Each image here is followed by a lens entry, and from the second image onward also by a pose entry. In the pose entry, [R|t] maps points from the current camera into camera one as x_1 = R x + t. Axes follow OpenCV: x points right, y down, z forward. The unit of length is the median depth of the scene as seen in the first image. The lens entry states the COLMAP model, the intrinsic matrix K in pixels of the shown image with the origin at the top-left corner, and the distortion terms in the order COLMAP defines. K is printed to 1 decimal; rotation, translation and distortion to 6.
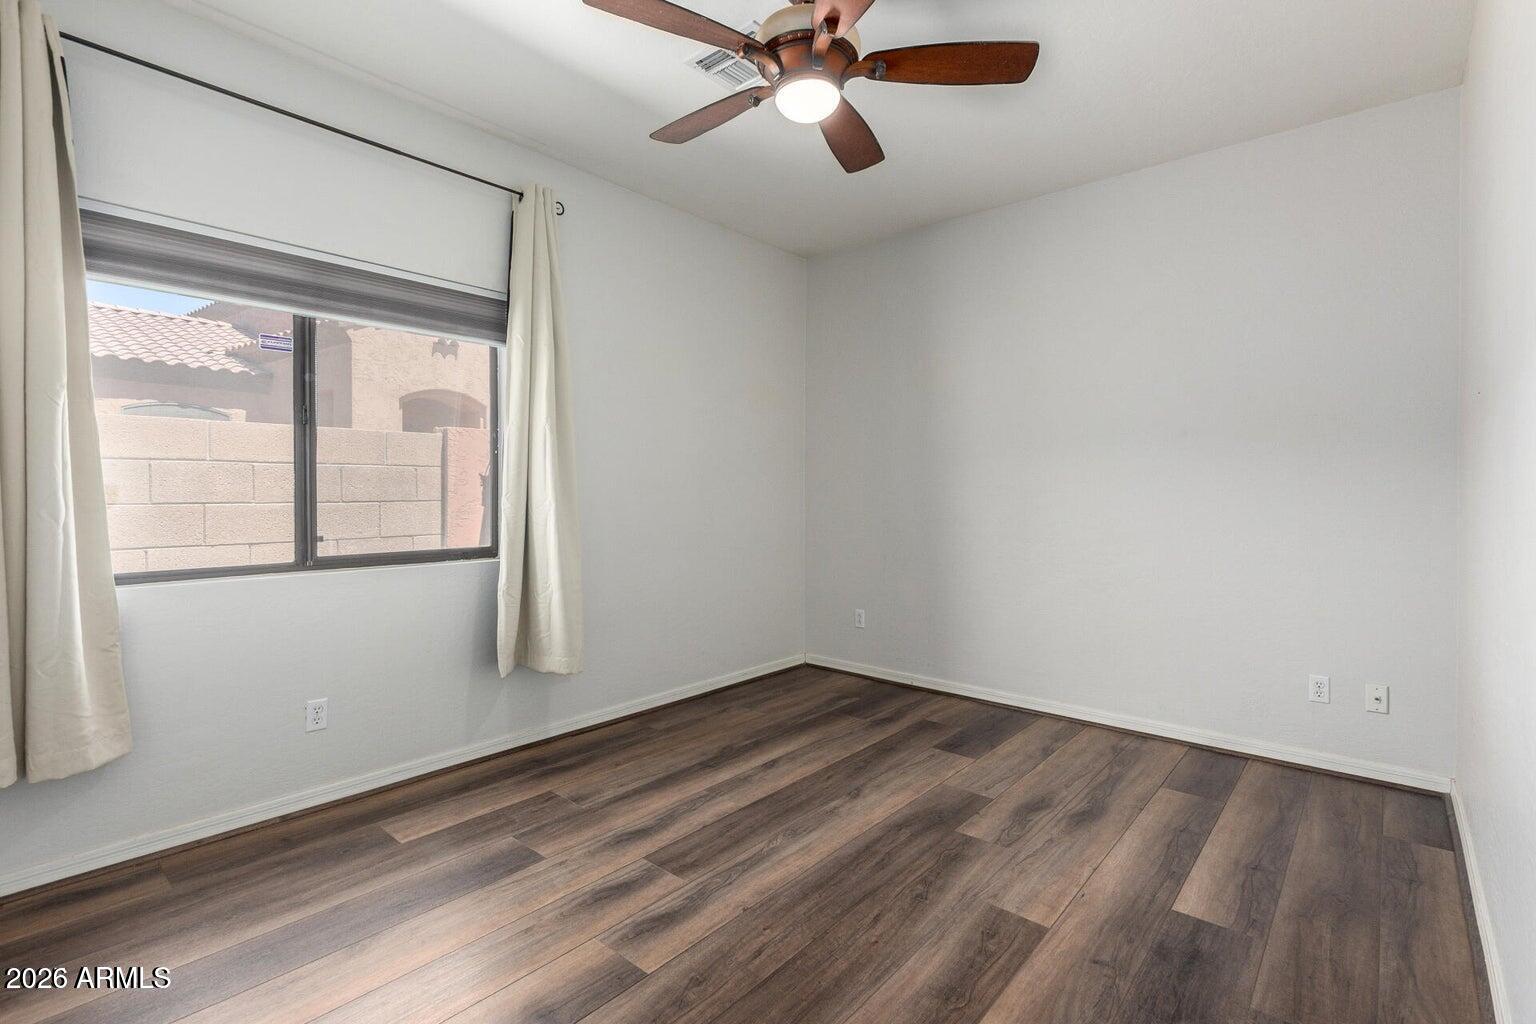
lens RADIAL K [[705.1, 0, 776.7], [0, 705.1, 500.7], [0, 0, 1]] dist [0.006082, -0.000993]
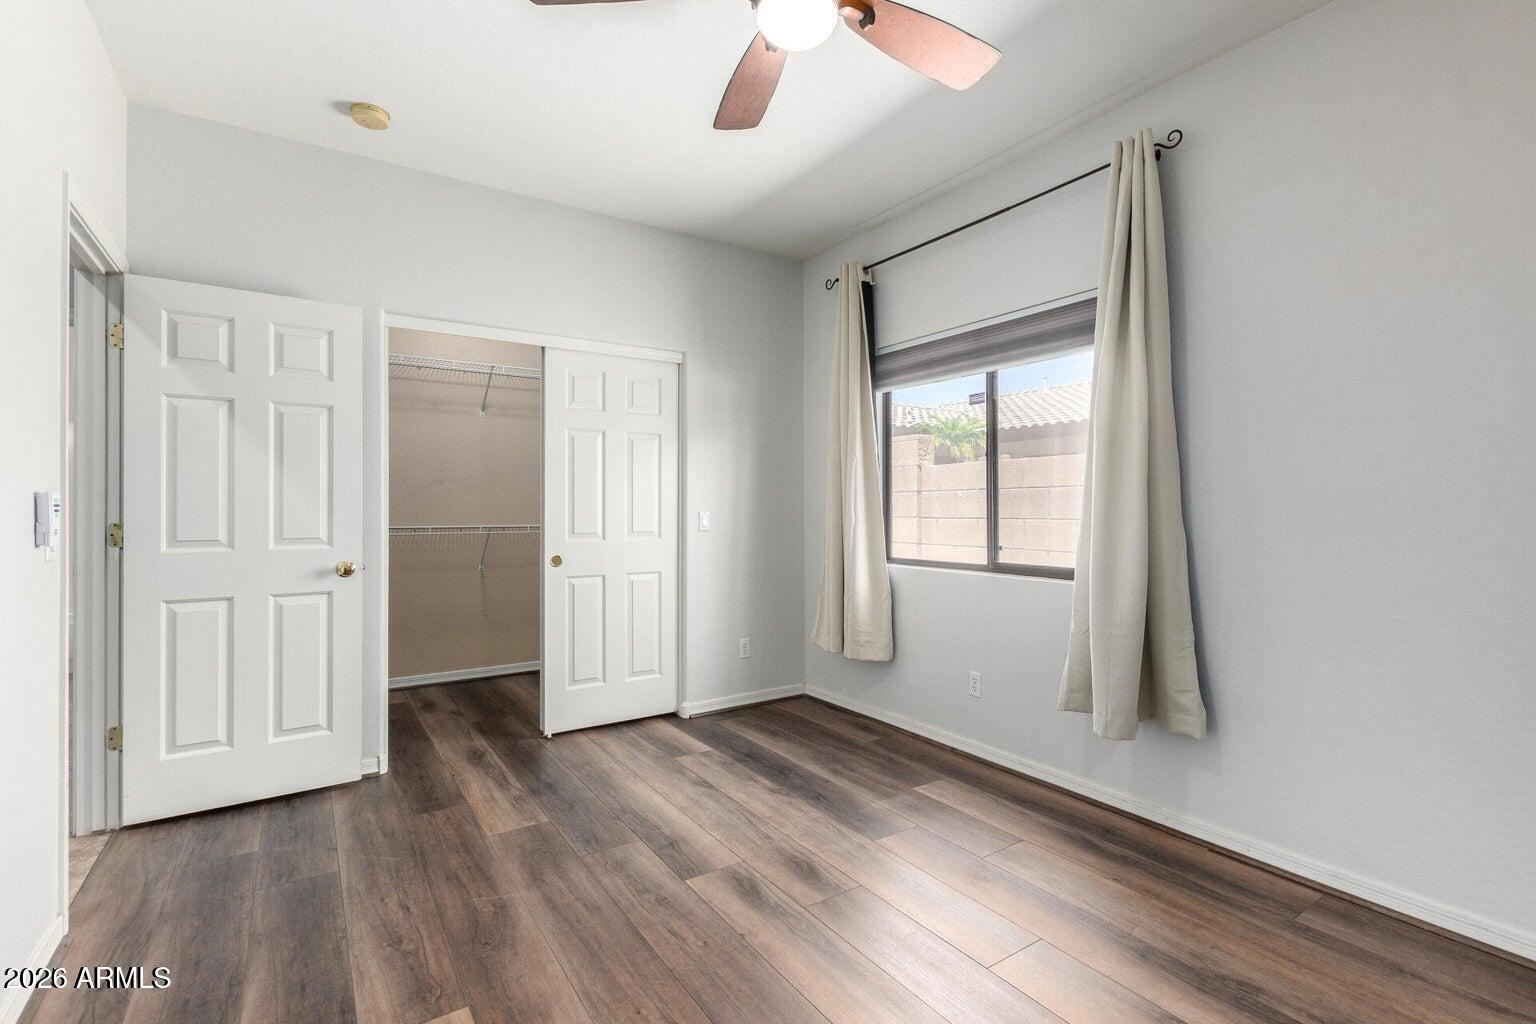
lens RADIAL K [[705.1, 0, 774.8], [0, 705.1, 510.2], [0, 0, 1]] dist [0.006082, -0.000993]
pose [[-0.265777, -0.001963, -0.964033, 0.675712], [-0.011849, 0.999929, 0.001230, -0.009255], [0.963962, 0.011750, -0.265781, 0.985404]]
